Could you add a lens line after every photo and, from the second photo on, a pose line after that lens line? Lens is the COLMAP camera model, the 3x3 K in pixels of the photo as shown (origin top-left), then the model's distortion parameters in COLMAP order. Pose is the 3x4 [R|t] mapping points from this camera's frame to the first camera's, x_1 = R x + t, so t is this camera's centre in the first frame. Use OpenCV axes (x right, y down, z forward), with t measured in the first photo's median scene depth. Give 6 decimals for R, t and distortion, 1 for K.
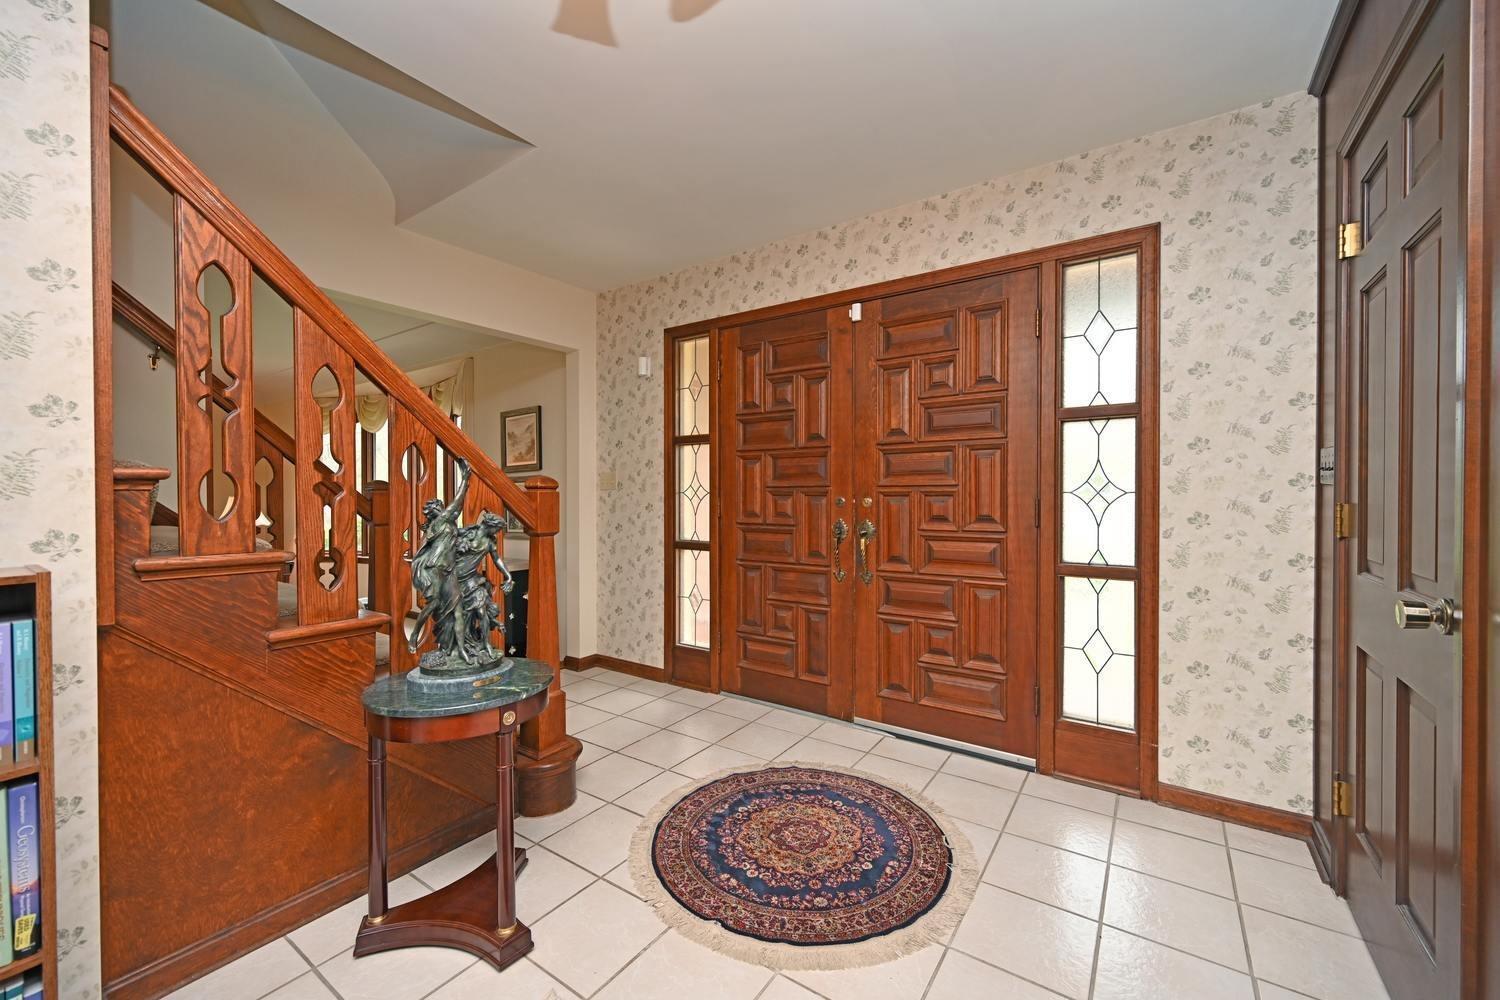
lens RADIAL K [[589.4, 0, 750.0], [0, 589.4, 500.0], [0, 0, 1]] dist [0.000258, 0.000161]
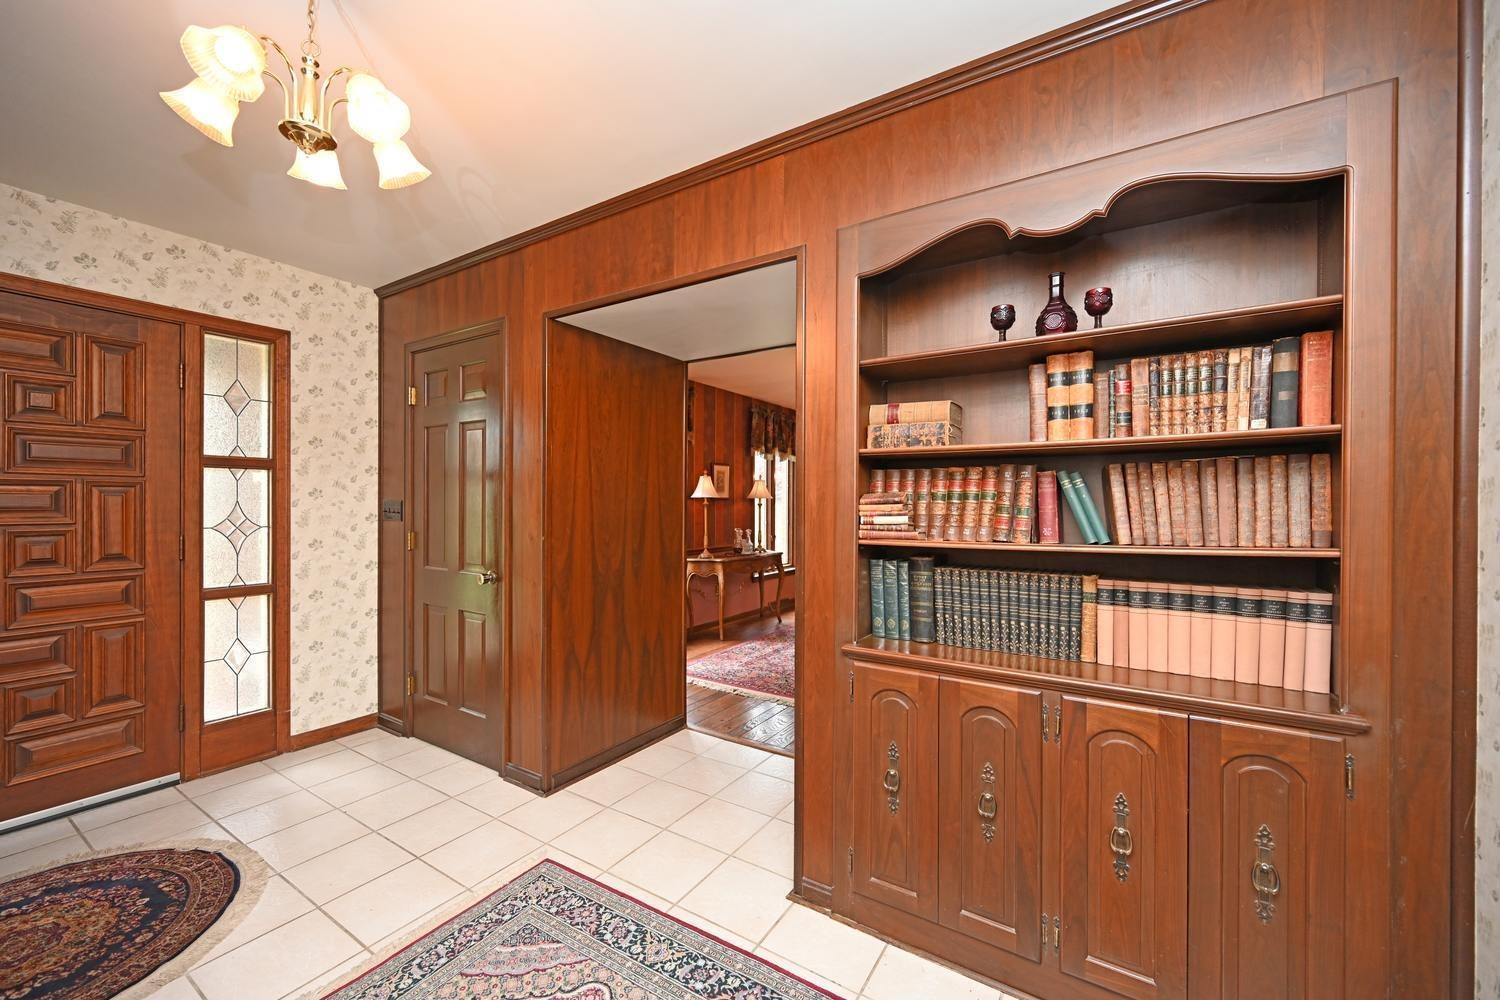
lens RADIAL K [[589.4, 0, 750.0], [0, 589.4, 500.0], [0, 0, 1]] dist [0.000258, 0.000161]
pose [[-0.031761, 0.005556, 0.999480, -0.655207], [0.003432, 0.999979, -0.005449, -0.058218], [-0.999490, 0.003257, -0.031779, -0.030469]]
